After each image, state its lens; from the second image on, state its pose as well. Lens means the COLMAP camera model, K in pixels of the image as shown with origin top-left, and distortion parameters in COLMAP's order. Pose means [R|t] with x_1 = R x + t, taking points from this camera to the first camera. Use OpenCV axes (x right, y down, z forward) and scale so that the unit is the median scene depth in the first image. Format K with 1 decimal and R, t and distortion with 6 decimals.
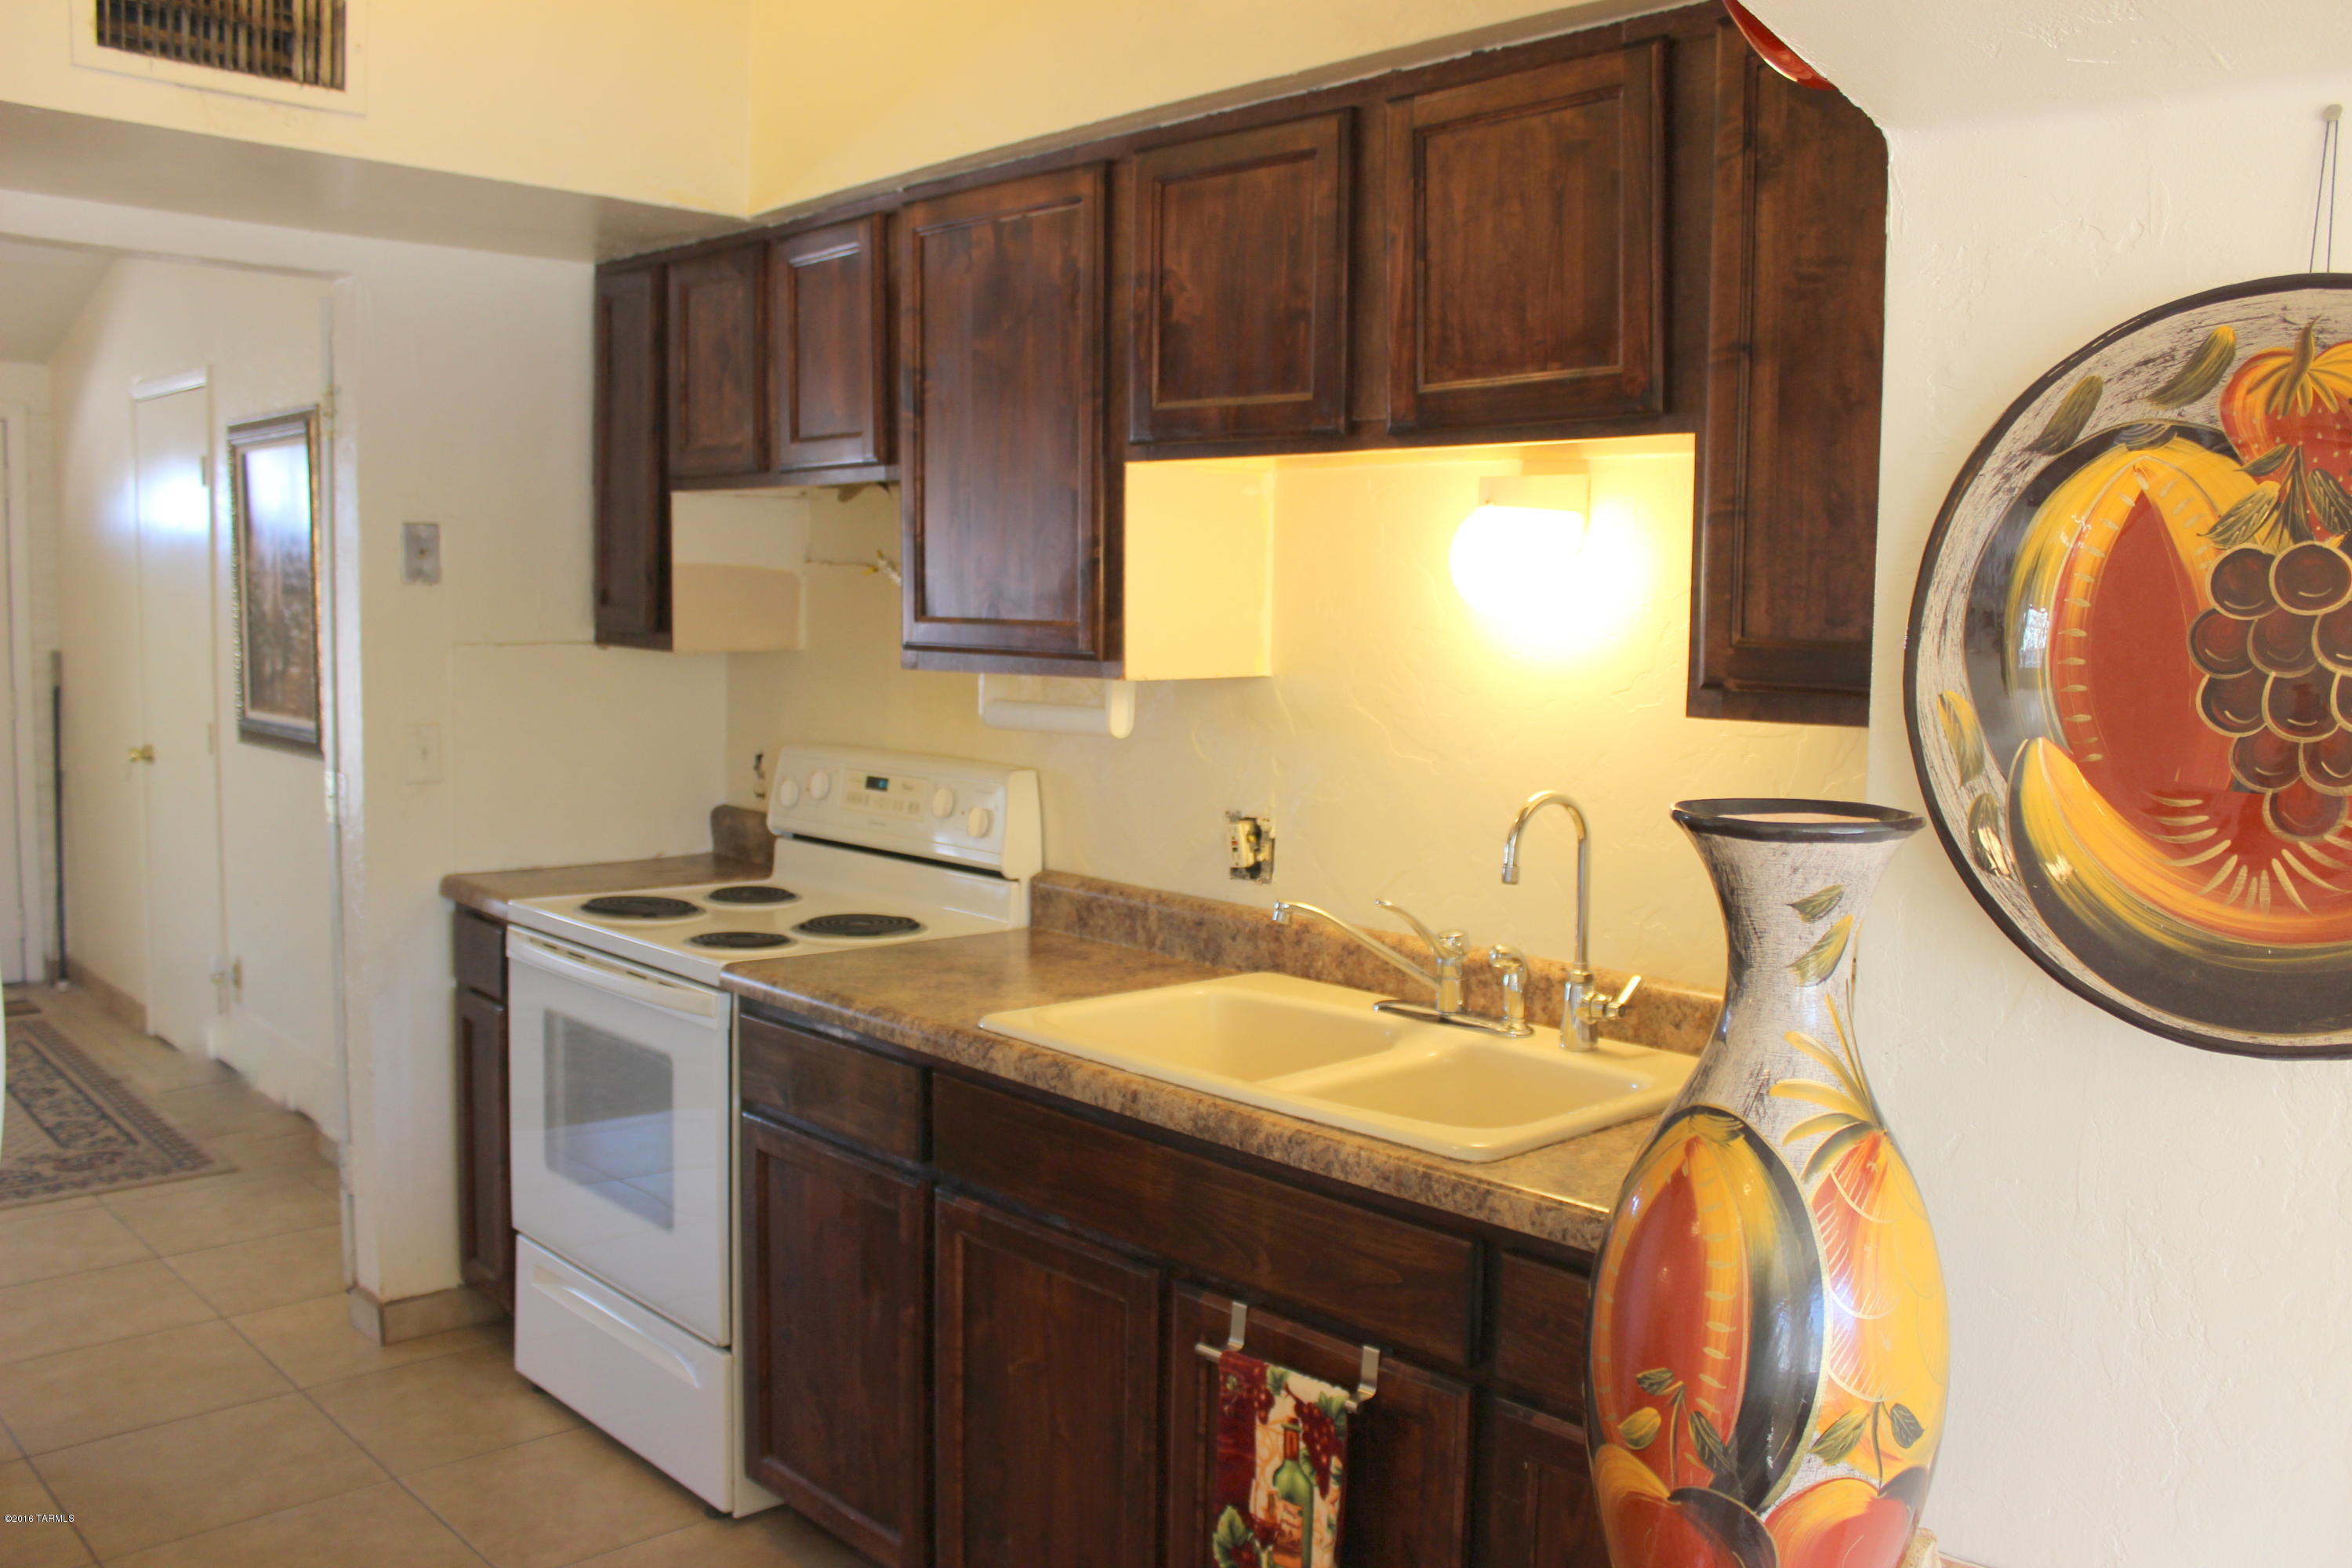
lens RADIAL K [[1985.0, 0, 1176.8], [0, 1985.0, 779.7], [0, 0, 1]] dist [-0.001281, 0.000121]
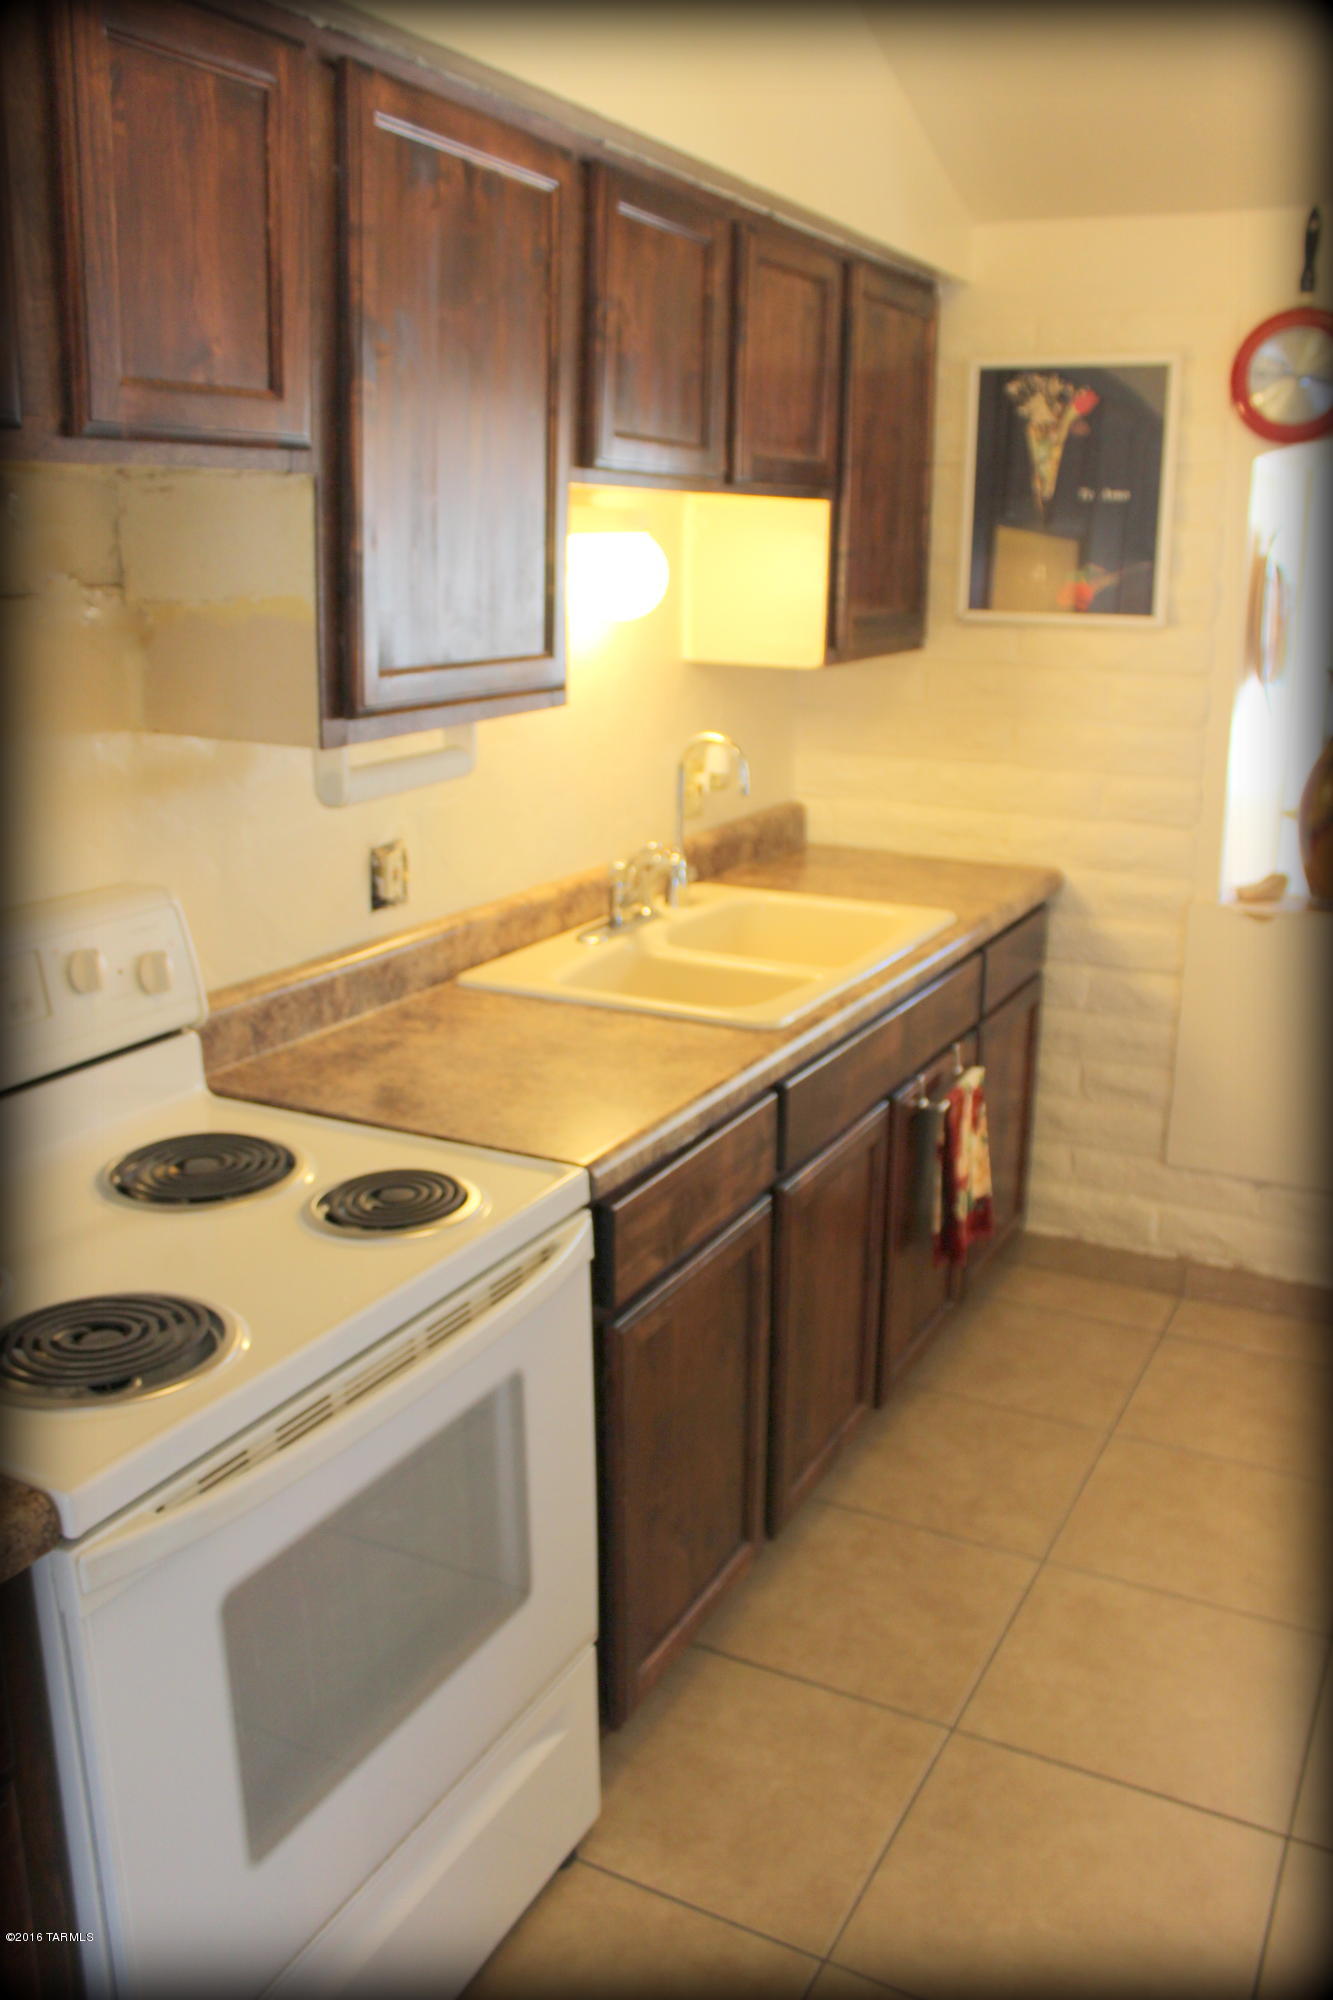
lens RADIAL K [[1687.9, 0, 665.6], [0, 1687.9, 998.3], [0, 0, 1]] dist [-0.001281, 0.000121]
pose [[-0.350092, -0.250099, 0.902711, -0.797092], [0.091034, 0.950052, 0.298520, -0.148337], [-0.932281, 0.186686, -0.309838, 1.156598]]
